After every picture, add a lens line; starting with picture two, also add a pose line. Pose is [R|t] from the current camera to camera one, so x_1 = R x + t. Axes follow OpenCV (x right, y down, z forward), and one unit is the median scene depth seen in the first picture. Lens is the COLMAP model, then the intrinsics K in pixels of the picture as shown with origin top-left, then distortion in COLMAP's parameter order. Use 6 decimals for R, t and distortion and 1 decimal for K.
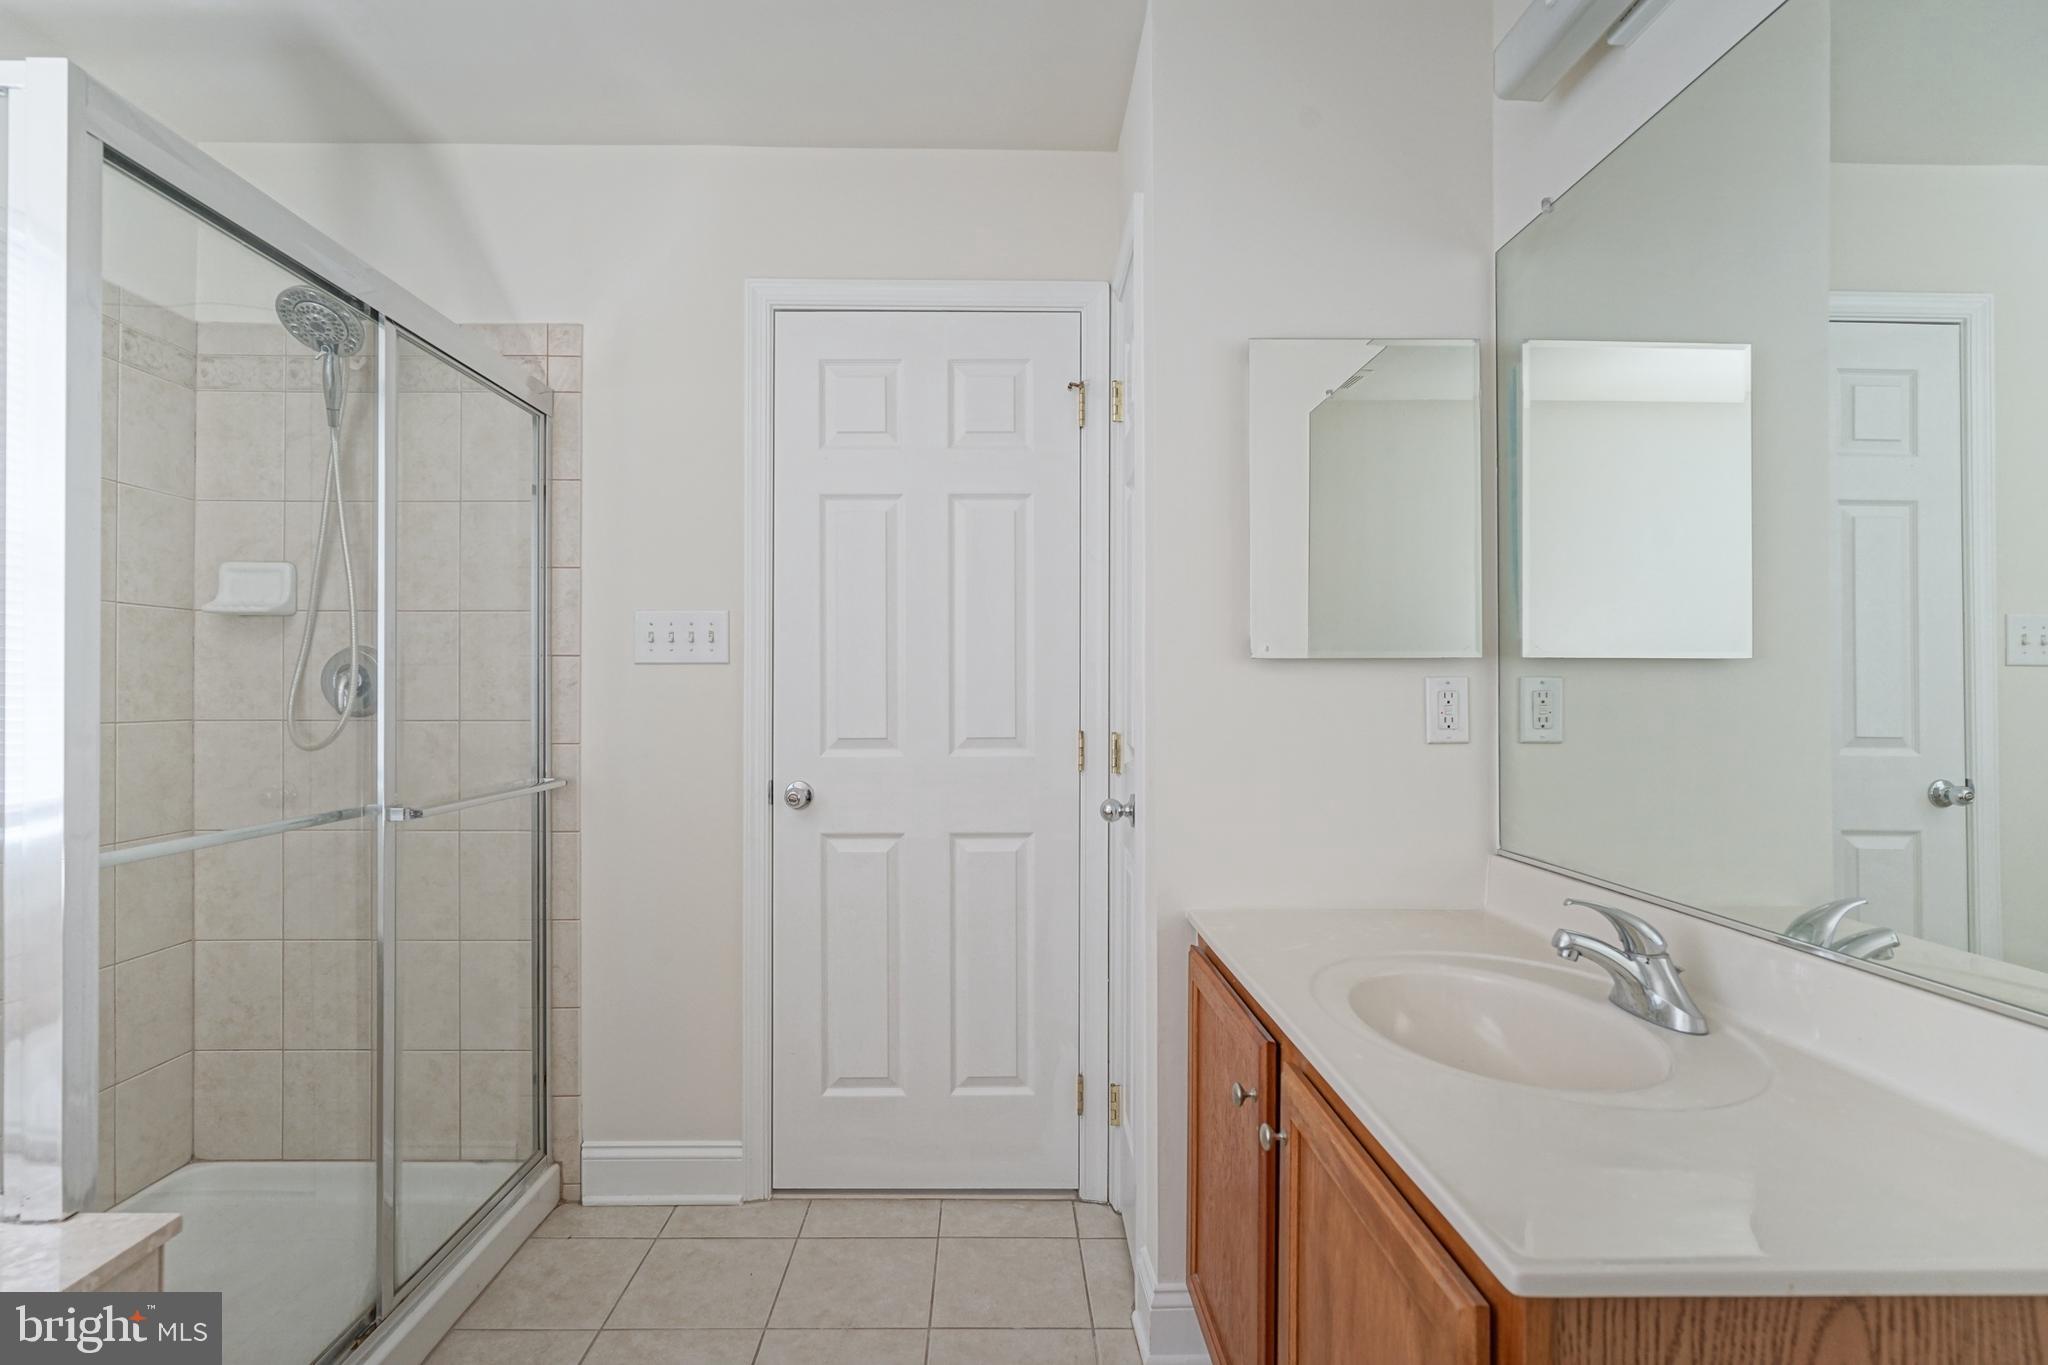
lens RADIAL K [[1003.3, 0, 1022.9], [0, 1003.3, 686.3], [0, 0, 1]] dist [-0.002649, 0.001578]
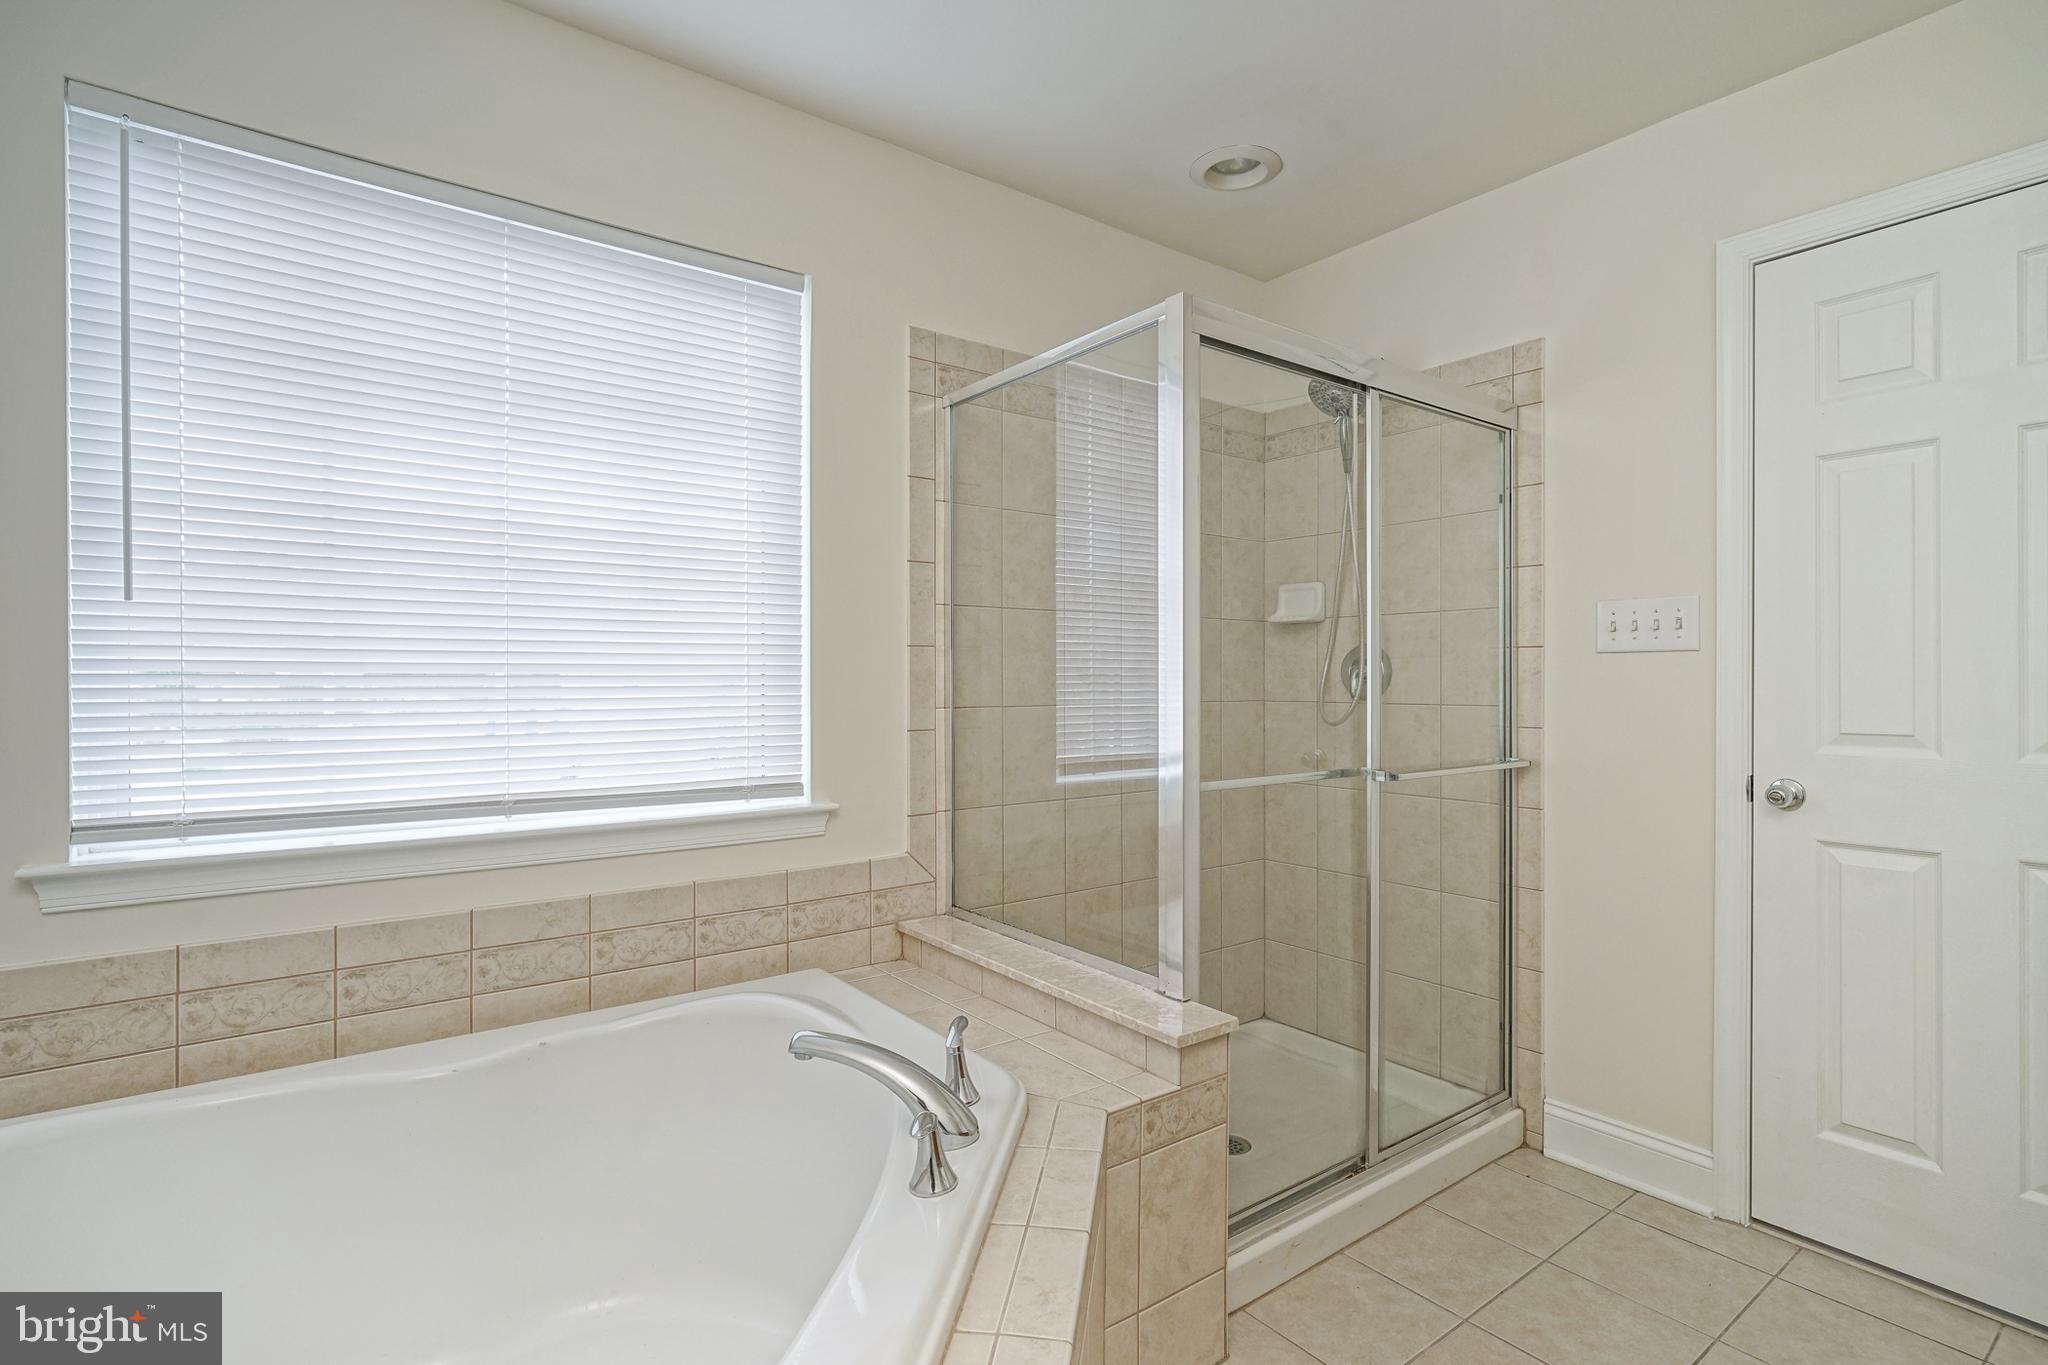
lens RADIAL K [[1003.3, 0, 1022.9], [0, 1003.3, 686.3], [0, 0, 1]] dist [-0.002649, 0.001578]
pose [[0.581898, 0.003501, -0.813254, 0.111445], [0.003932, 0.999967, 0.007118, 0.002334], [0.813252, -0.007340, 0.581865, -0.082045]]
